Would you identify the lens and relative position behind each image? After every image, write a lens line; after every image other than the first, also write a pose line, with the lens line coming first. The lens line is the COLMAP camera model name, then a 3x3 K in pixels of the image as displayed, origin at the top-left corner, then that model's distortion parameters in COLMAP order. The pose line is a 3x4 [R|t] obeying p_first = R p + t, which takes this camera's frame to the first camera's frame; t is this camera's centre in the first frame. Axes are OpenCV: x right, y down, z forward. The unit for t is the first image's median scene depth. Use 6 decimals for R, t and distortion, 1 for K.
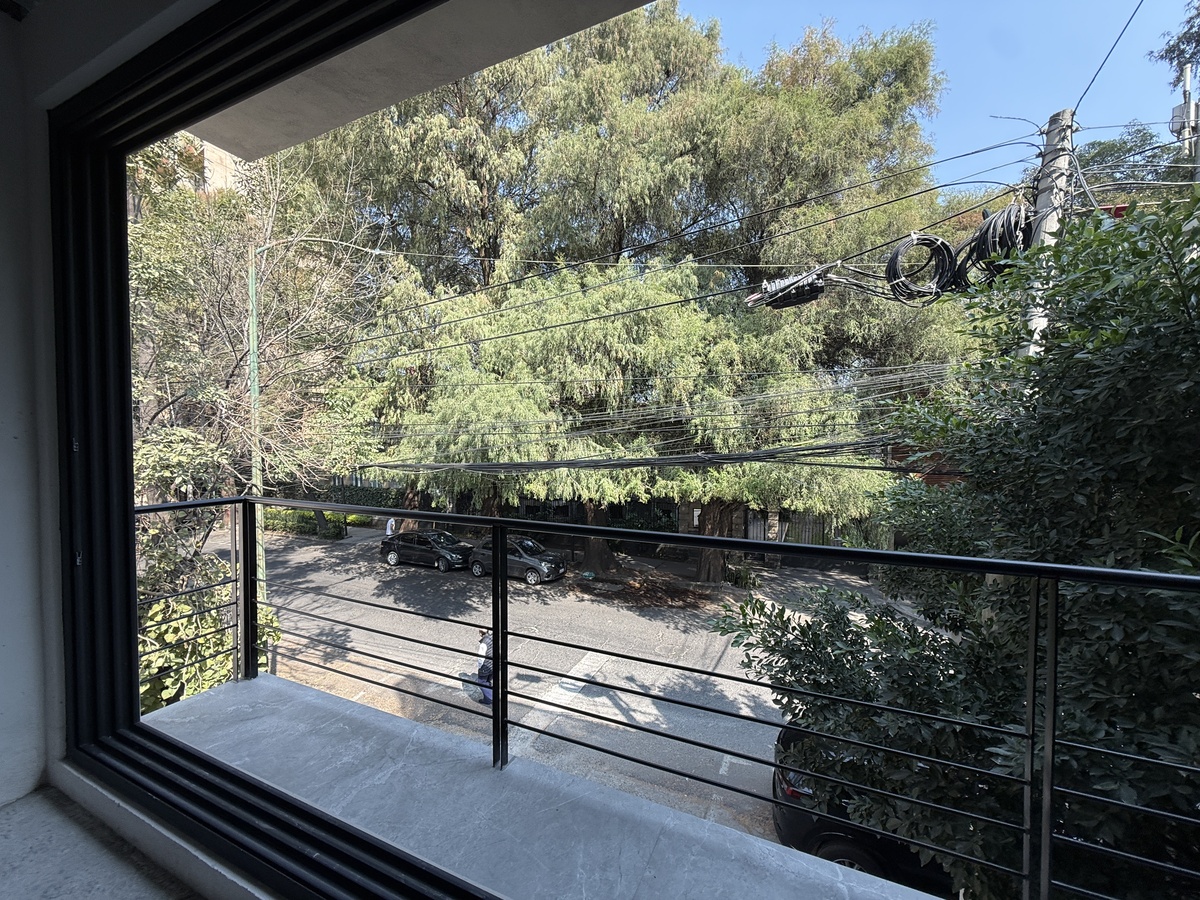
lens RADIAL K [[476.5, 0, 597.0], [0, 476.5, 449.0], [0, 0, 1]] dist [0.000897, 0.000071]
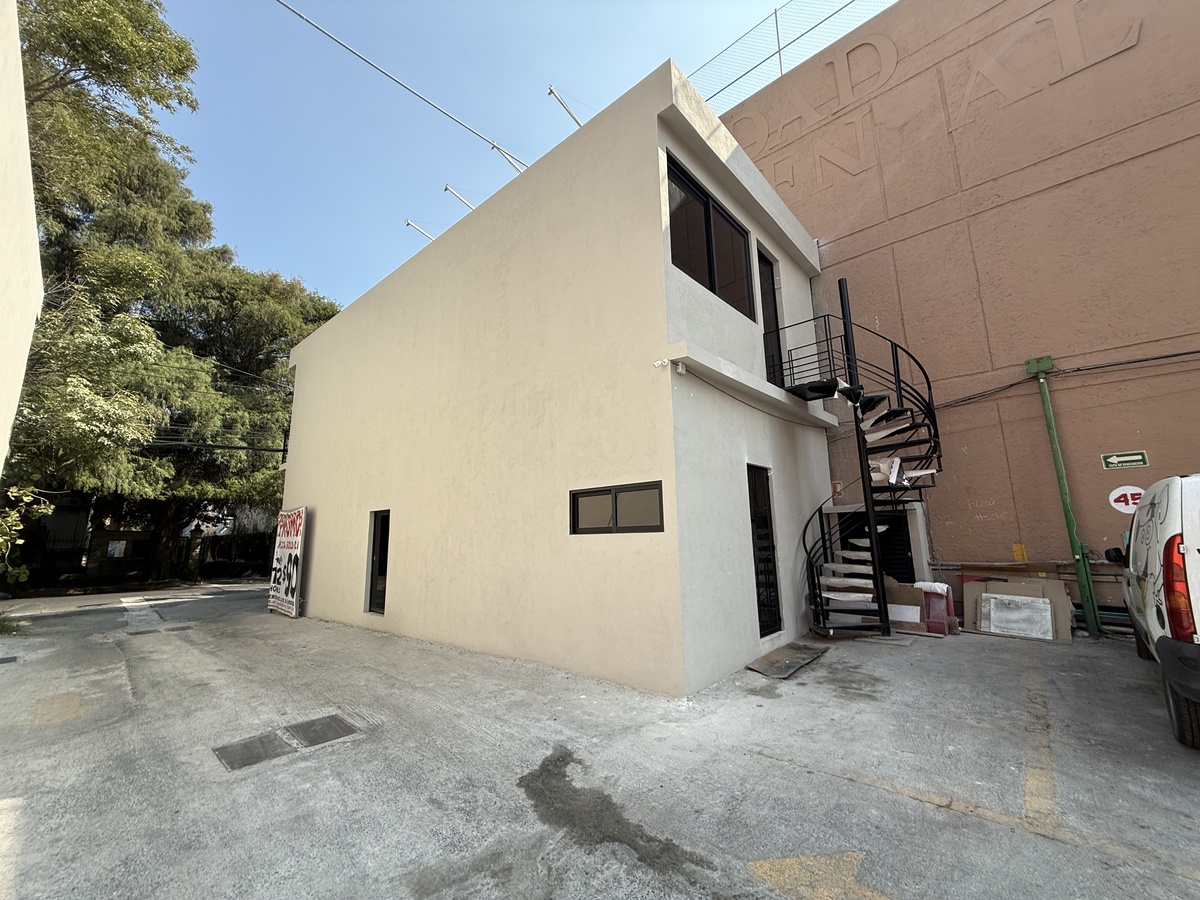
lens RADIAL K [[476.5, 0, 597.0], [0, 476.5, 449.0], [0, 0, 1]] dist [0.000897, 0.000071]
pose [[0.305984, 0.165625, 0.937519, -0.973161], [0.038435, 0.981799, -0.185992, 0.301189], [-0.951260, 0.092945, 0.294049, -0.810654]]
